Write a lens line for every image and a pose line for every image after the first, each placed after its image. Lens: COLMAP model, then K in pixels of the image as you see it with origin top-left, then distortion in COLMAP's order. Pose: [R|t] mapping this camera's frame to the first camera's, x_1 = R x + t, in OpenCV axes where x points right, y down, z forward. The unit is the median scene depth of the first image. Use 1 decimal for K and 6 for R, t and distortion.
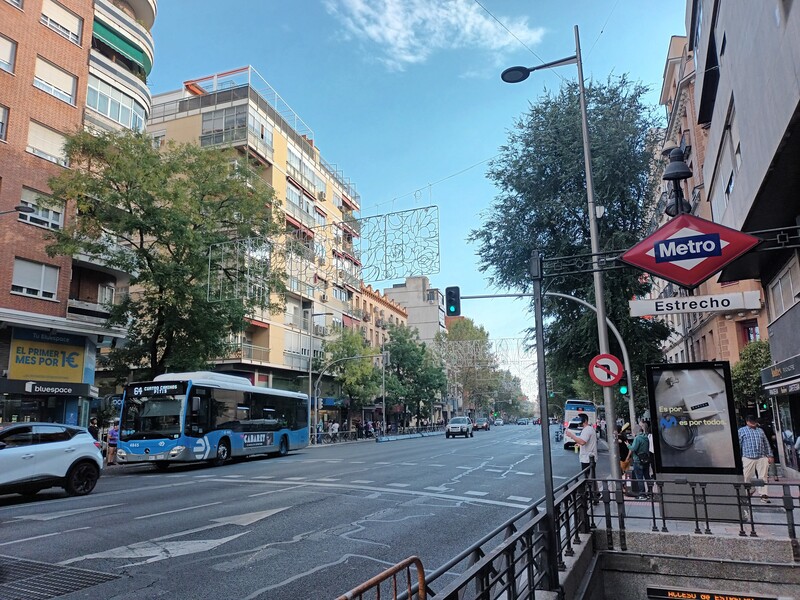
lens RADIAL K [[592.3, 0, 400.0], [0, 592.3, 300.0], [0, 0, 1]] dist [0.200499, -0.376729]
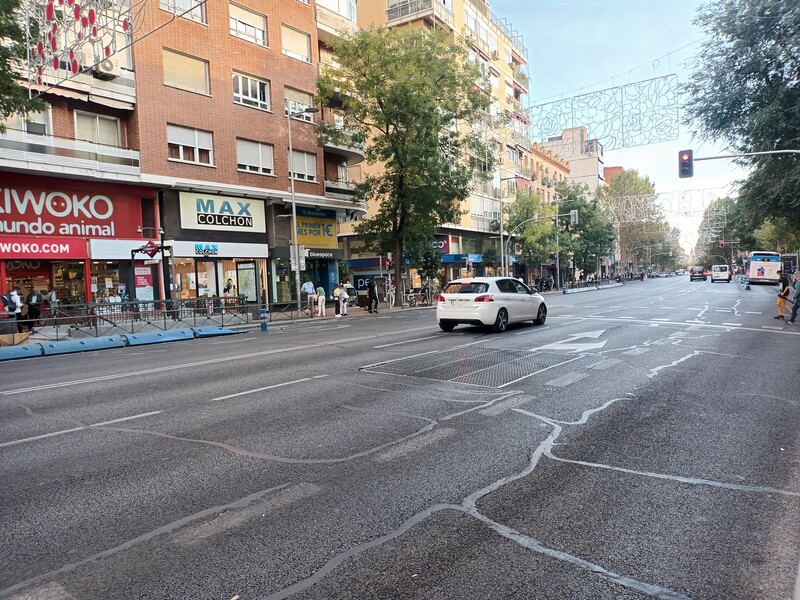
lens RADIAL K [[601.8, 0, 400.0], [0, 601.8, 300.0], [0, 0, 1]] dist [0.072111, -0.093927]
pose [[0.975385, -0.015933, -0.219931, -0.081109], [0.066476, 0.972230, 0.224386, -0.017978], [0.210248, -0.233483, 0.949358, -0.104397]]
